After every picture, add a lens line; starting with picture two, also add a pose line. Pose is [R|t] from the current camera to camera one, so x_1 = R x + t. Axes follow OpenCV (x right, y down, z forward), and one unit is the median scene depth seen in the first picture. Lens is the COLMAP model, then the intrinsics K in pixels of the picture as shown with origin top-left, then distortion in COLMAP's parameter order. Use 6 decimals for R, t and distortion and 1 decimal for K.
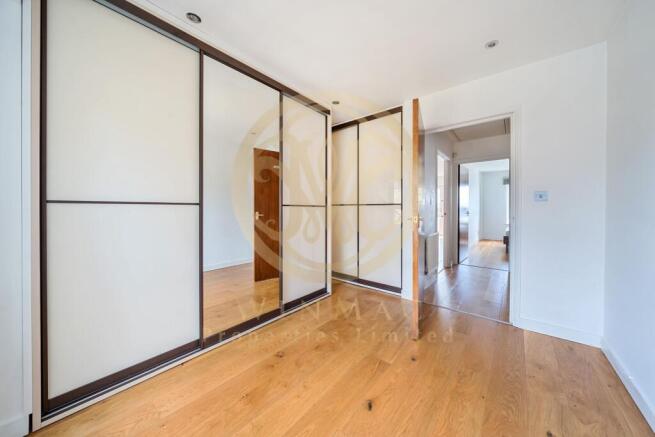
lens RADIAL K [[228.5, 0, 337.6], [0, 228.5, 212.7], [0, 0, 1]] dist [-0.001472, 0.000200]
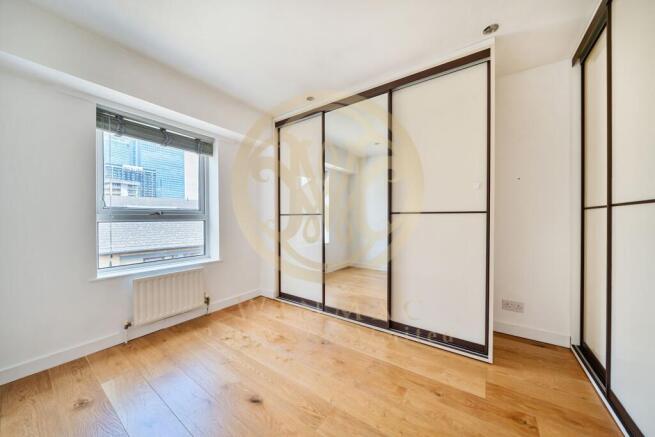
lens RADIAL K [[228.5, 0, 326.3], [0, 228.5, 218.6], [0, 0, 1]] dist [-0.001472, 0.000200]
pose [[0.055590, 0.003894, -0.998446, 0.895610], [-0.010682, 0.999937, 0.003305, -0.011994], [0.998397, 0.010482, 0.055628, 0.921036]]
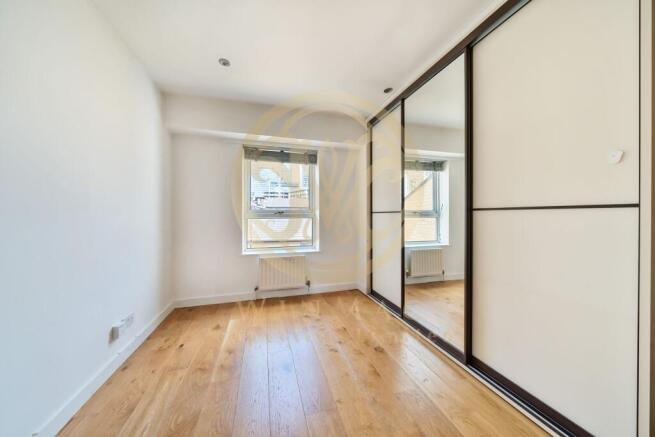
lens RADIAL K [[228.5, 0, 328.0], [0, 228.5, 213.9], [0, 0, 1]] dist [-0.001472, 0.000200]
pose [[-0.587696, 0.000884, -0.809082, 0.764132], [-0.003570, 0.999987, 0.003686, -0.027166], [0.809074, 0.005054, -0.587685, 1.422748]]
